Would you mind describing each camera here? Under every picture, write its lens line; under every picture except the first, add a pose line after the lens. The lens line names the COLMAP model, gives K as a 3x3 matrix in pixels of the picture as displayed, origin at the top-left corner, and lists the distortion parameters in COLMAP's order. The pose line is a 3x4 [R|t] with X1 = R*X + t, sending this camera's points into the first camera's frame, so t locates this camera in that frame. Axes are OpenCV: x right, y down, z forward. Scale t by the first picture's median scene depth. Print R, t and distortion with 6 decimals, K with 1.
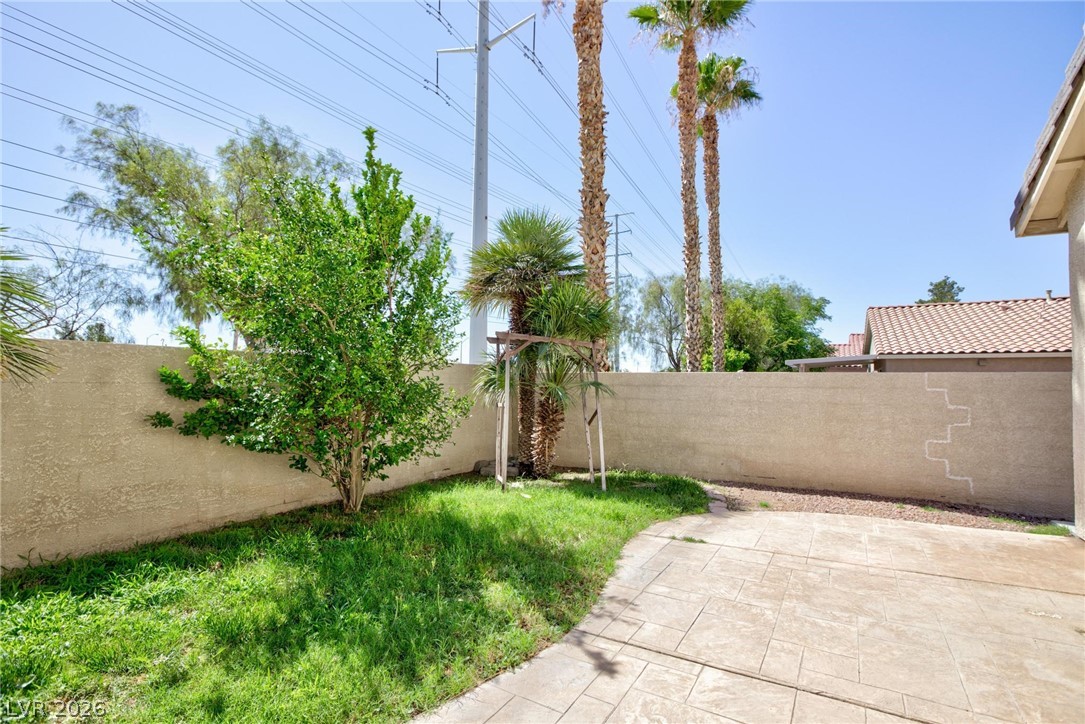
lens RADIAL K [[524.2, 0, 544.6], [0, 524.2, 364.7], [0, 0, 1]] dist [-0.001507, 0.000711]
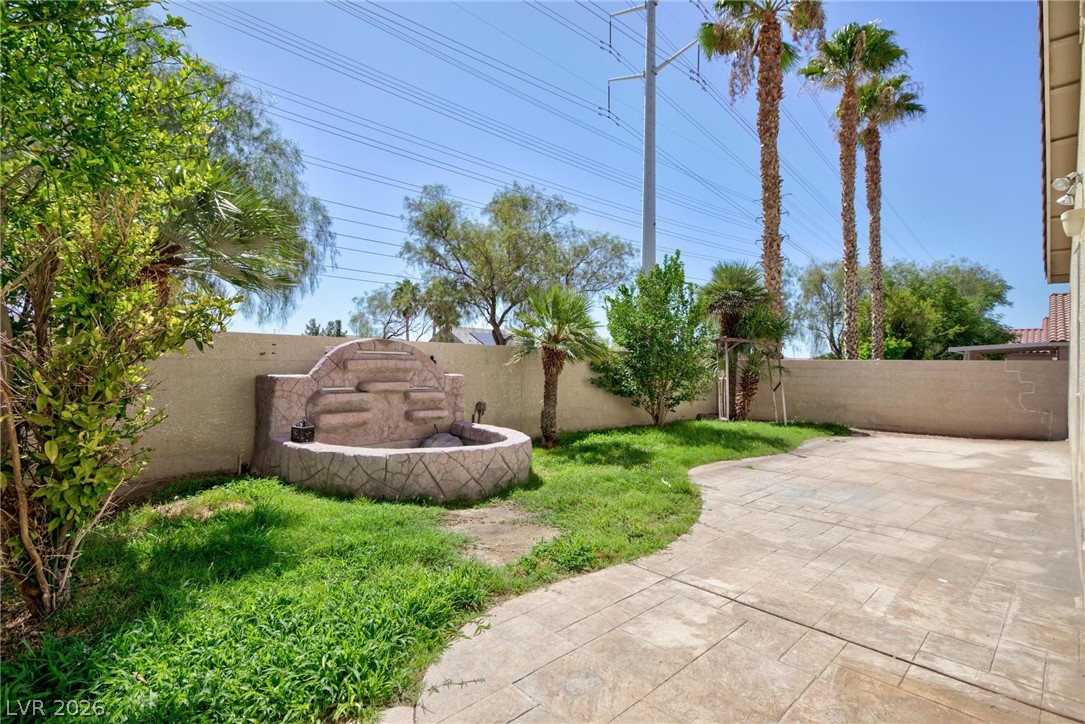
lens RADIAL K [[524.2, 0, 539.3], [0, 524.2, 363.5], [0, 0, 1]] dist [-0.001507, 0.000711]
pose [[0.962504, 0.002981, -0.271251, -0.065738], [0.003903, 0.999684, 0.024837, -0.006725], [0.271239, -0.024964, 0.962188, -0.290204]]
